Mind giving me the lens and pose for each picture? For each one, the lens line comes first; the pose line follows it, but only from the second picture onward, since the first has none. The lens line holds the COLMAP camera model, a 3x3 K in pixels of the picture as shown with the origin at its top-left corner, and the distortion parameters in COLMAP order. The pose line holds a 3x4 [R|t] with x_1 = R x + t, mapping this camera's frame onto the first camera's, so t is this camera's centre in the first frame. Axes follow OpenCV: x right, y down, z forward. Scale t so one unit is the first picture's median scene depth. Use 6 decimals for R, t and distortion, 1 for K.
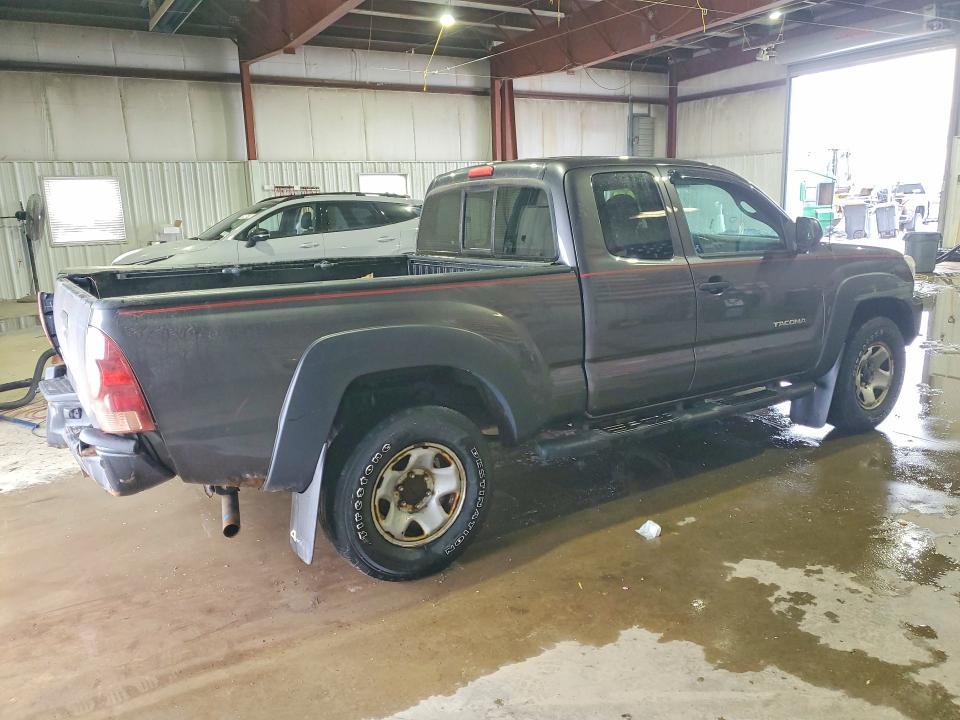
lens RADIAL K [[741.7, 0, 480.0], [0, 741.7, 360.0], [0, 0, 1]] dist [0.022549, 0.005548]
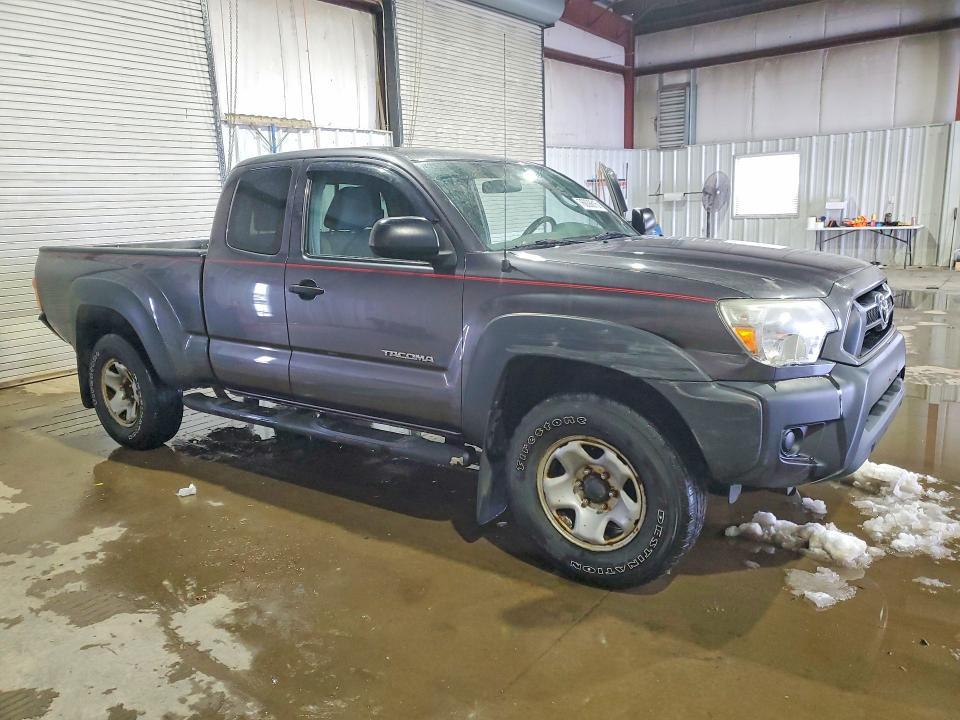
lens RADIAL K [[741.7, 0, 480.0], [0, 741.7, 360.0], [0, 0, 1]] dist [0.022549, 0.005548]
pose [[0.373946, 0.207052, -0.904043, 0.478625], [-0.168308, 0.973726, 0.153394, -0.074250], [0.912051, 0.094796, 0.398970, 0.324633]]
